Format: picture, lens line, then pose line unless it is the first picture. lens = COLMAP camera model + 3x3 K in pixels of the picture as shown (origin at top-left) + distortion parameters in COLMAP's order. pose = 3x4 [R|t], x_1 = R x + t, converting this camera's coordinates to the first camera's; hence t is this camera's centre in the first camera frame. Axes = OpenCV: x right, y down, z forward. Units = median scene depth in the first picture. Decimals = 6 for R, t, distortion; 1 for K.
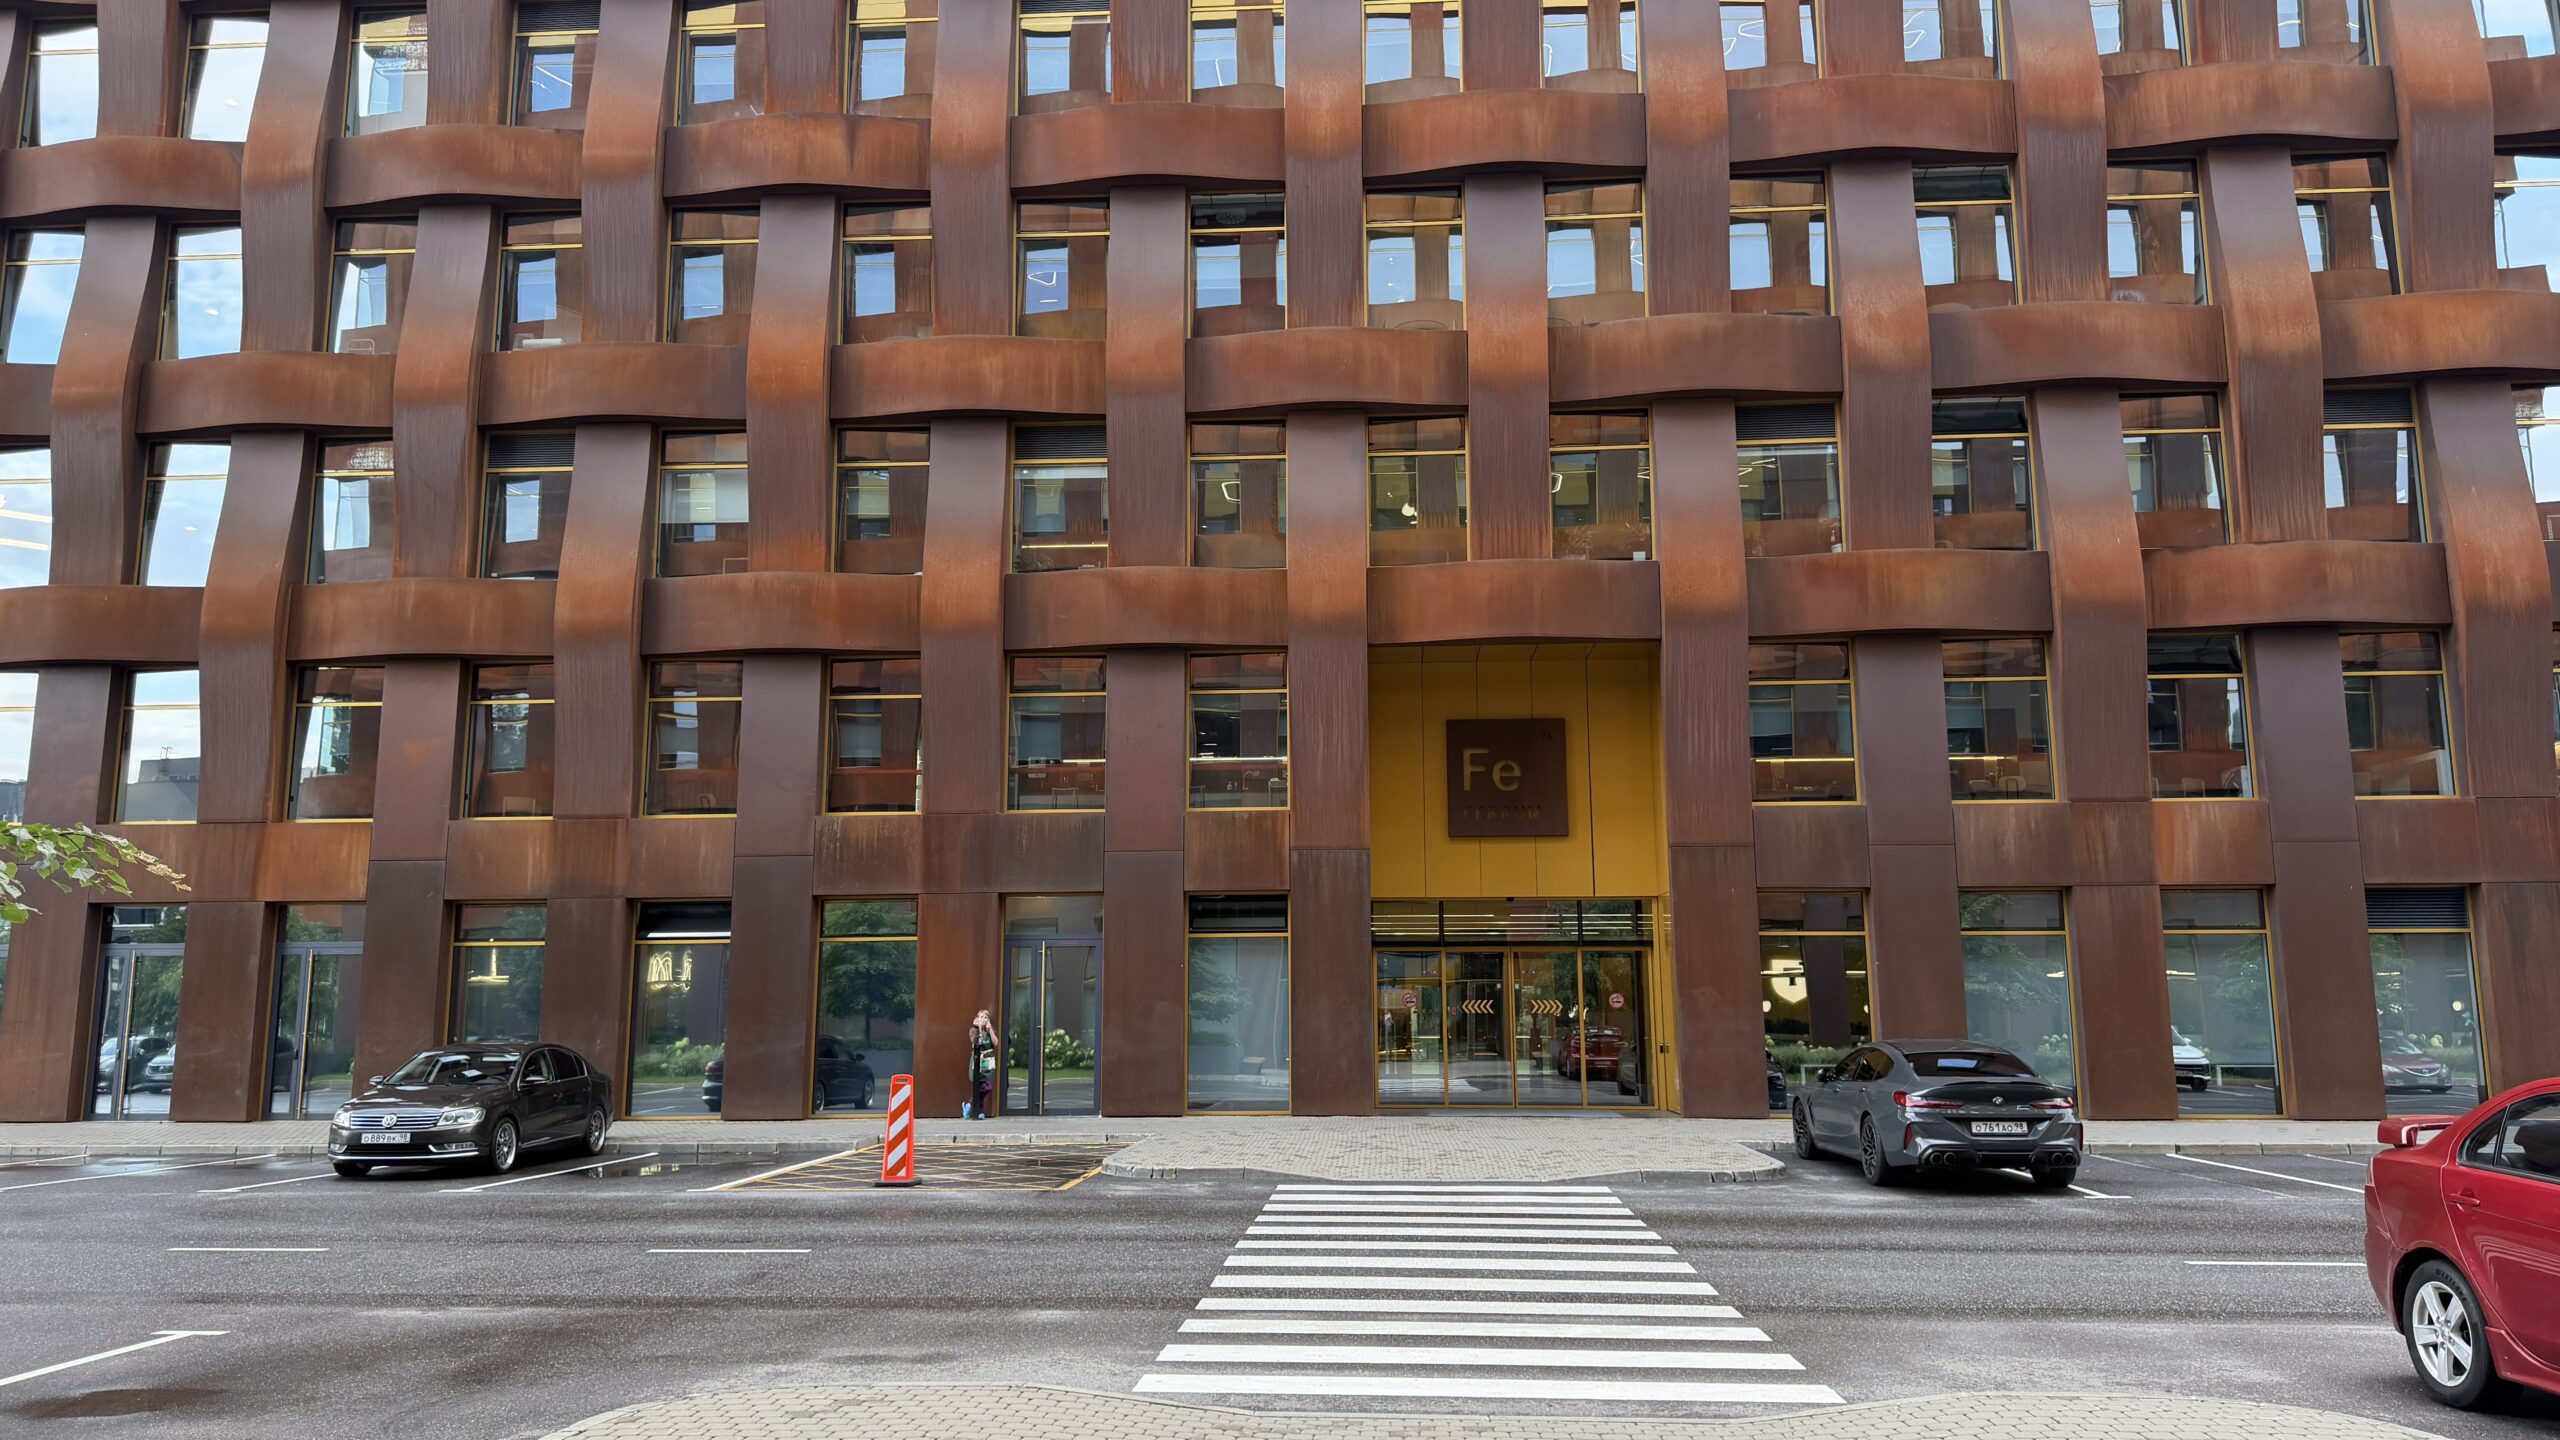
lens RADIAL K [[1786.4, 0, 1287.1], [0, 1786.4, 739.1], [0, 0, 1]] dist [0.065060, -0.078432]
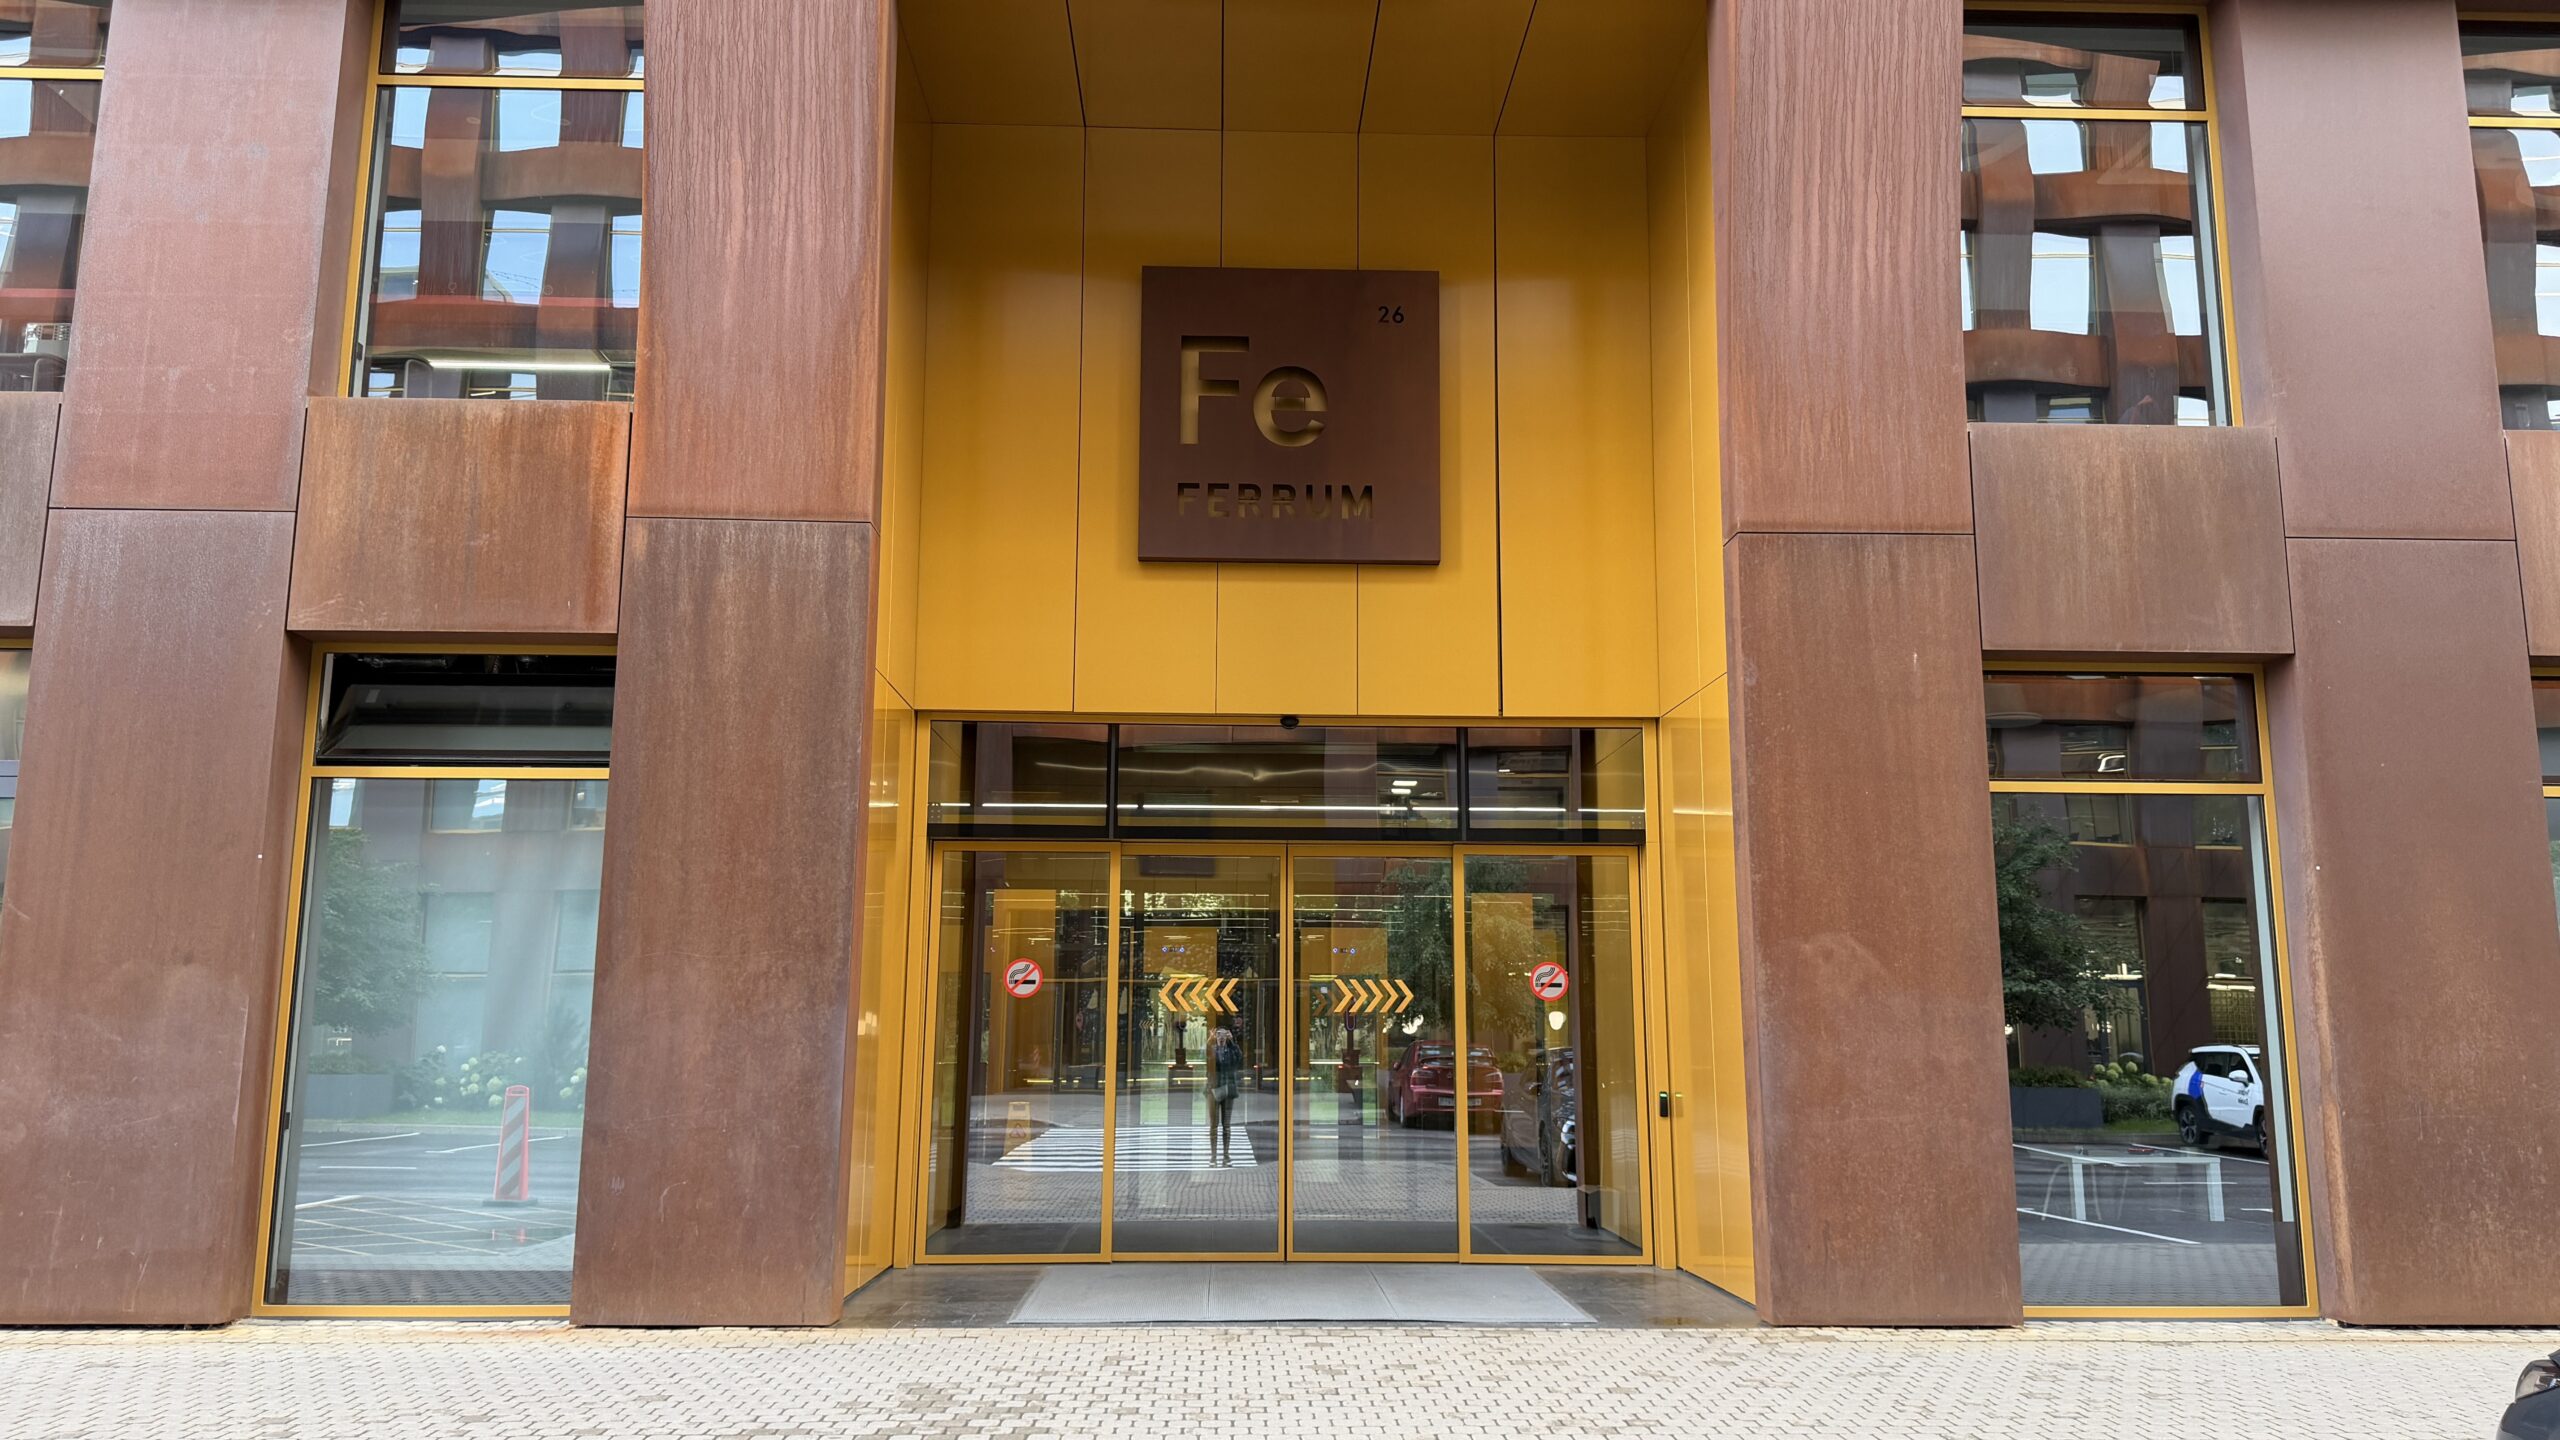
lens RADIAL K [[1786.4, 0, 1306.9], [0, 1786.4, 747.5], [0, 0, 1]] dist [0.065060, -0.078432]
pose [[0.994126, 0.023734, 0.105593, 0.091117], [-0.023499, 0.999718, -0.003476, 0.100628], [-0.105646, 0.000975, 0.994403, 0.635791]]
